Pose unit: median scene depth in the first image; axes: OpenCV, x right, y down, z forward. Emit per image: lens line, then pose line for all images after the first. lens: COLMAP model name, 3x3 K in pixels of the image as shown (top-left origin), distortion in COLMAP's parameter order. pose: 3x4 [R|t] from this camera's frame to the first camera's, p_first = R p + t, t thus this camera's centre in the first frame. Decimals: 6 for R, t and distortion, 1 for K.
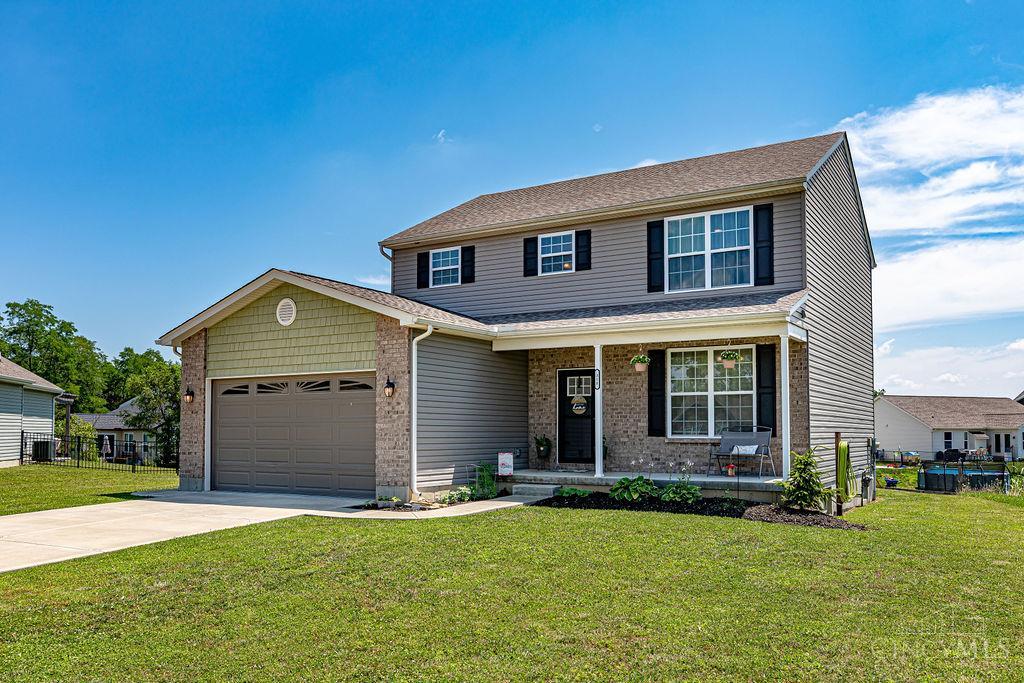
lens RADIAL K [[810.4, 0, 512.0], [0, 810.4, 341.5], [0, 0, 1]] dist [-0.001079, -0.000135]
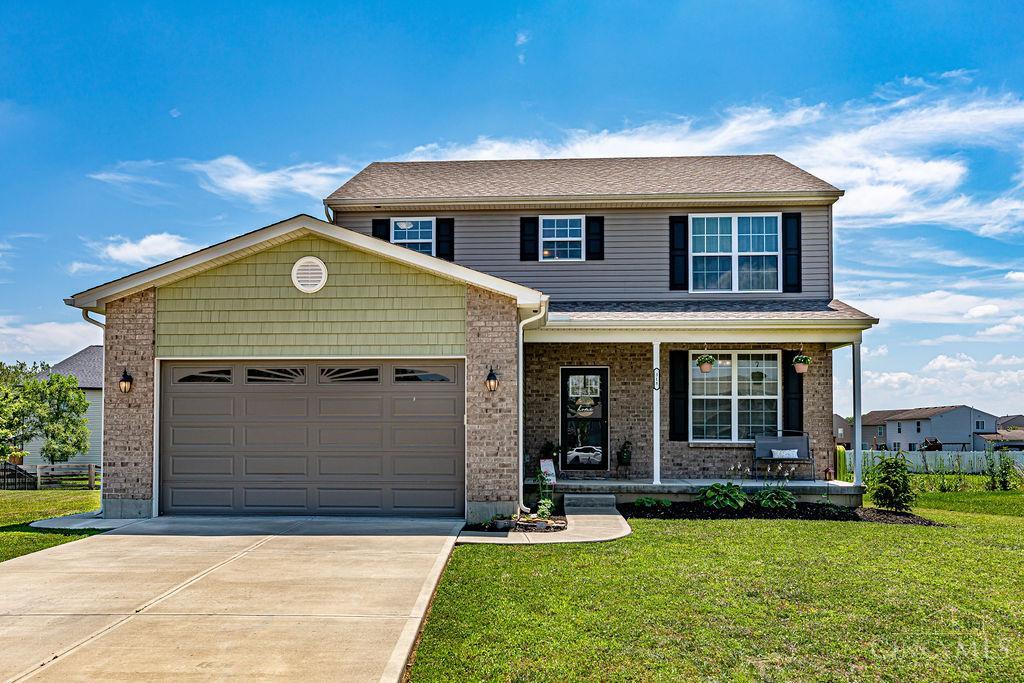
lens RADIAL K [[808.2, 0, 476.0], [0, 808.2, 365.7], [0, 0, 1]] dist [0.003365, 0.000495]
pose [[0.890695, 0.043071, 0.452557, -0.478590], [-0.053393, 0.998523, 0.010054, 0.032115], [-0.451456, -0.033119, 0.891679, 0.262098]]
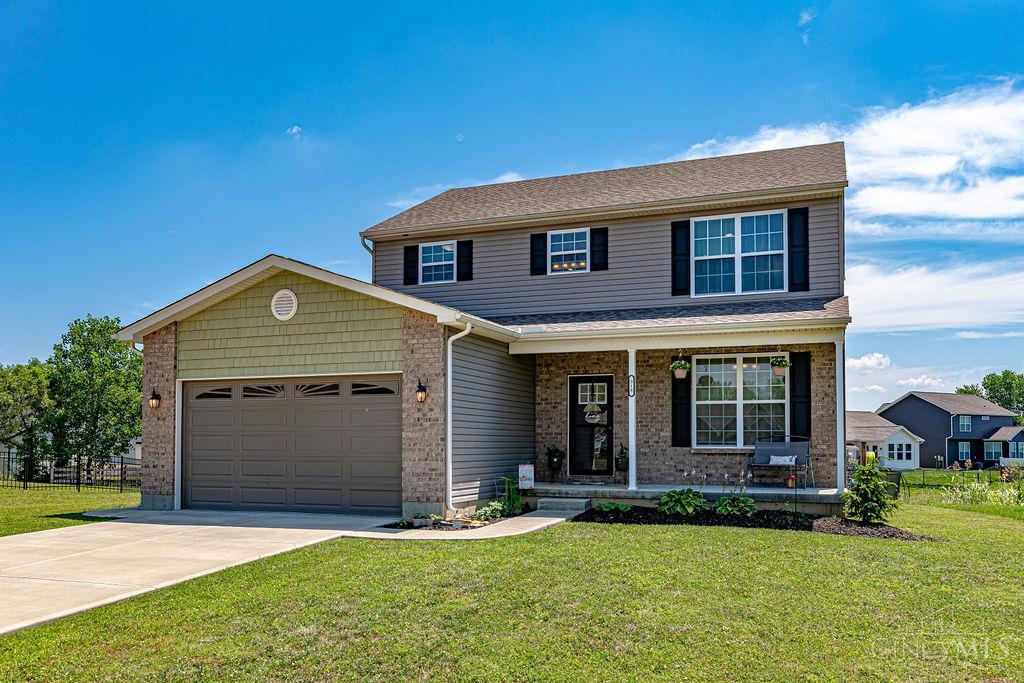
lens RADIAL K [[812.7, 0, 511.5], [0, 812.7, 365.2], [0, 0, 1]] dist [-0.001836, -0.000015]
pose [[0.985333, 0.016961, 0.169800, -0.185438], [-0.019520, 0.999719, 0.013414, 0.012297], [-0.169524, -0.016532, 0.985387, 0.093234]]
